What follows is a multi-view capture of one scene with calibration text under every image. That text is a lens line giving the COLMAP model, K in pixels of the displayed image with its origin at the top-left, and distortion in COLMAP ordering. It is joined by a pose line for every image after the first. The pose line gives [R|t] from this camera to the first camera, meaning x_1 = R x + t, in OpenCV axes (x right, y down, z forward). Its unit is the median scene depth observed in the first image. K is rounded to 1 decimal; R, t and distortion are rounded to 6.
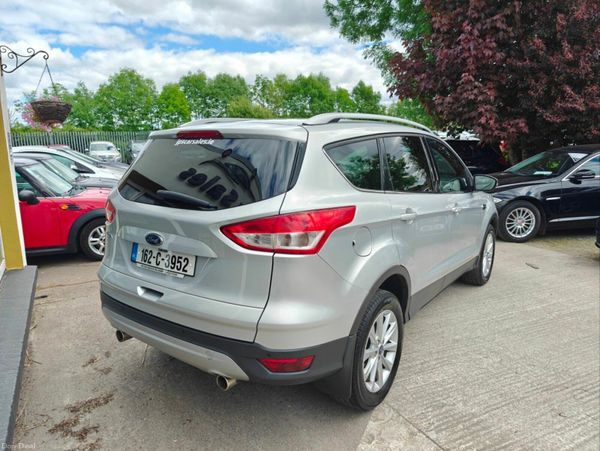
lens RADIAL K [[423.2, 0, 303.1], [0, 423.2, 227.9], [0, 0, 1]] dist [0.024138, -0.028876]
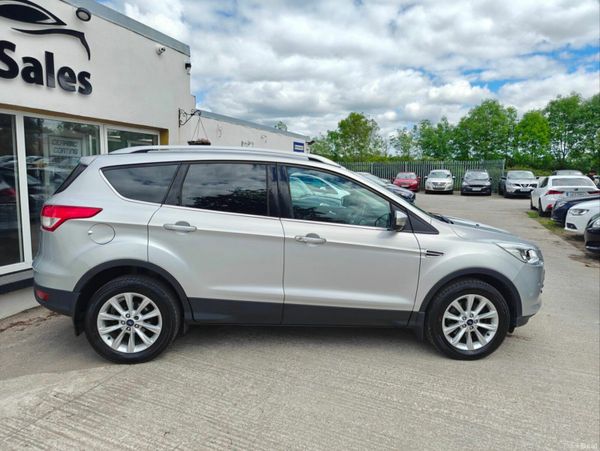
lens RADIAL K [[423.2, 0, 304.9], [0, 423.2, 225.5], [0, 0, 1]] dist [0.024138, -0.028876]
pose [[0.643981, 0.115190, -0.756320, 0.420588], [-0.169258, 0.985554, 0.005985, -0.030809], [0.746084, 0.124159, 0.654174, 0.142056]]
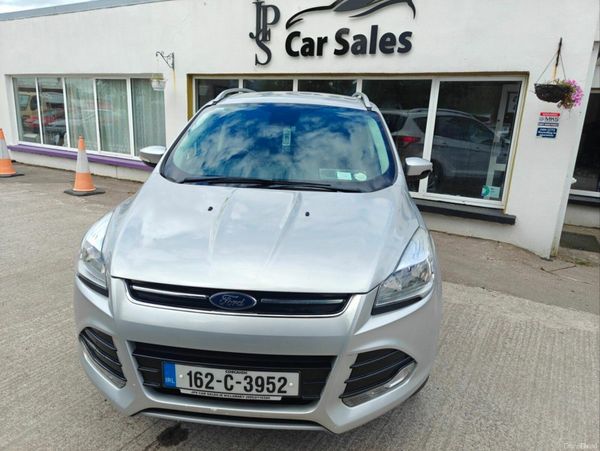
lens RADIAL K [[423.2, 0, 297.4], [0, 423.2, 225.4], [0, 0, 1]] dist [0.024138, -0.028876]
pose [[-0.861227, 0.088858, -0.500392, 0.268909], [-0.142163, 0.903171, 0.405058, -0.150628], [0.487932, 0.419984, -0.765203, 0.787326]]
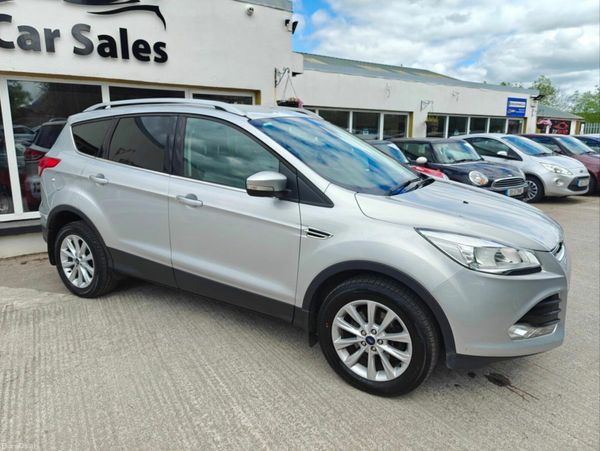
lens RADIAL K [[423.2, 0, 300.2], [0, 423.2, 223.4], [0, 0, 1]] dist [0.024138, -0.028876]
pose [[0.081562, 0.209591, -0.974382, 0.474661], [-0.198015, 0.961557, 0.190257, -0.079980], [0.976800, 0.177424, 0.119928, 0.440389]]
